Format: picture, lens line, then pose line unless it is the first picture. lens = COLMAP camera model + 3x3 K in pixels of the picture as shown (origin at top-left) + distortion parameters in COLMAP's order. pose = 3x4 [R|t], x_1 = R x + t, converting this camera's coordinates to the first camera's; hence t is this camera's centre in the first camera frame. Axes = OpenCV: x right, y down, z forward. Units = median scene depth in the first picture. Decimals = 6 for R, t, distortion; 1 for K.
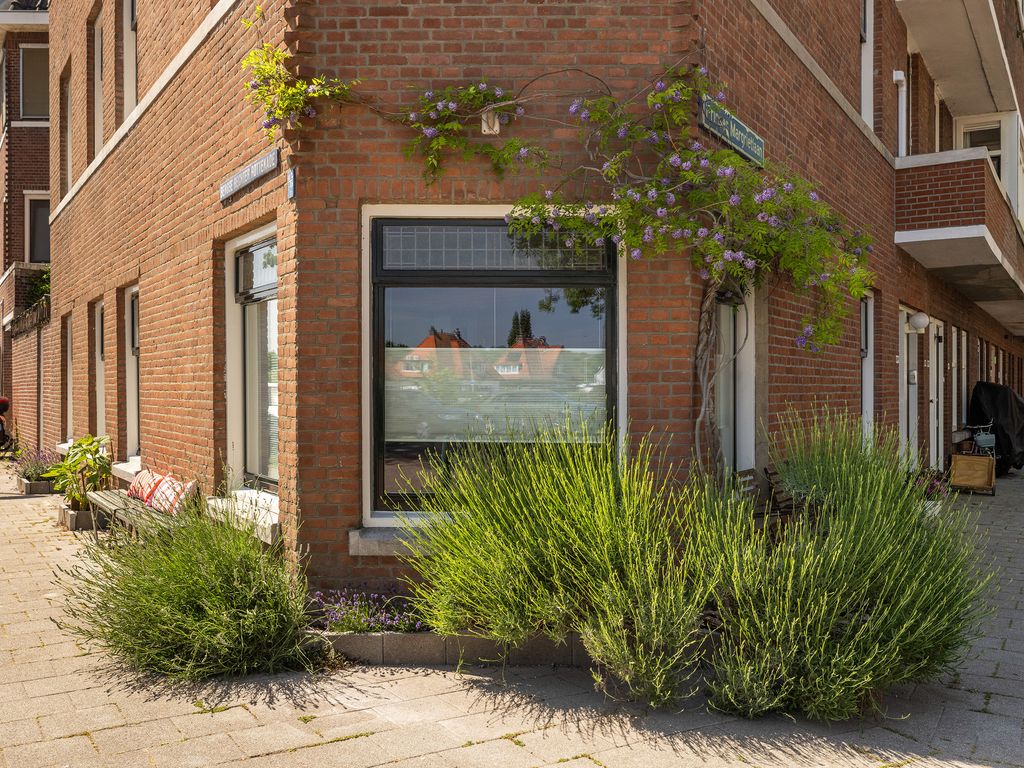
lens RADIAL K [[1423.3, 0, 512.0], [0, 1423.3, 384.0], [0, 0, 1]] dist [0.008873, 0.016708]
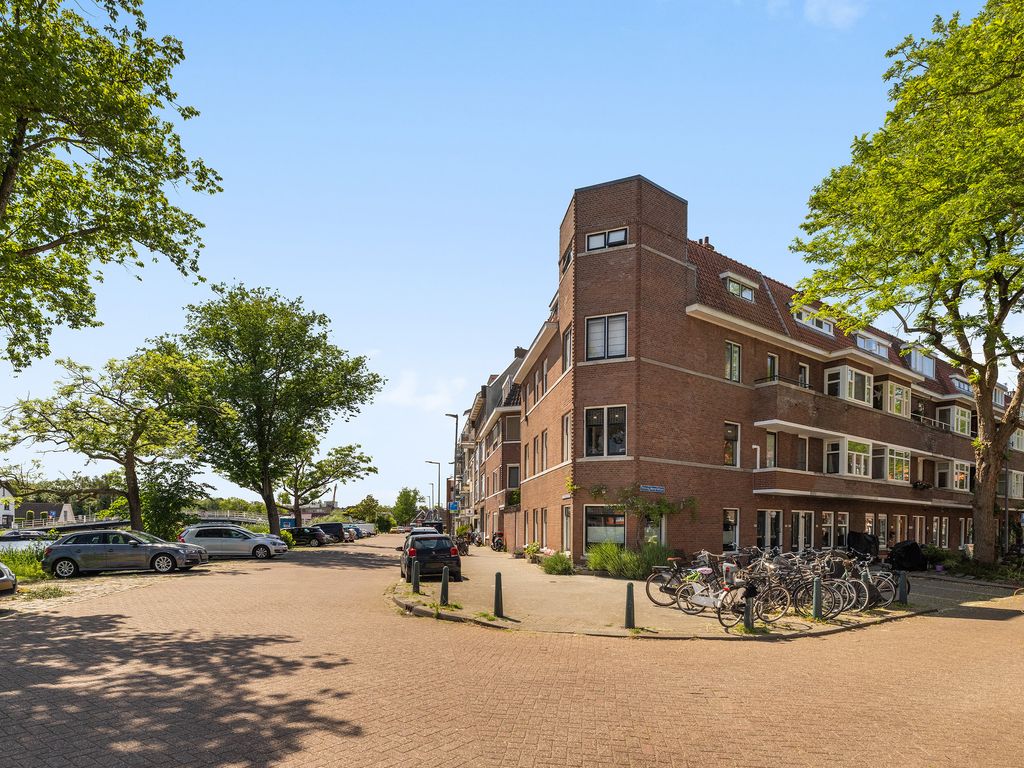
lens RADIAL K [[1035.9, 0, 512.0], [0, 1035.9, 384.0], [0, 0, 1]] dist [-0.001092, -0.000169]
pose [[0.963073, -0.014848, -0.268831, 0.670522], [-0.021048, 0.991270, -0.130153, -0.039727], [0.268416, 0.131005, 0.954353, -2.852099]]
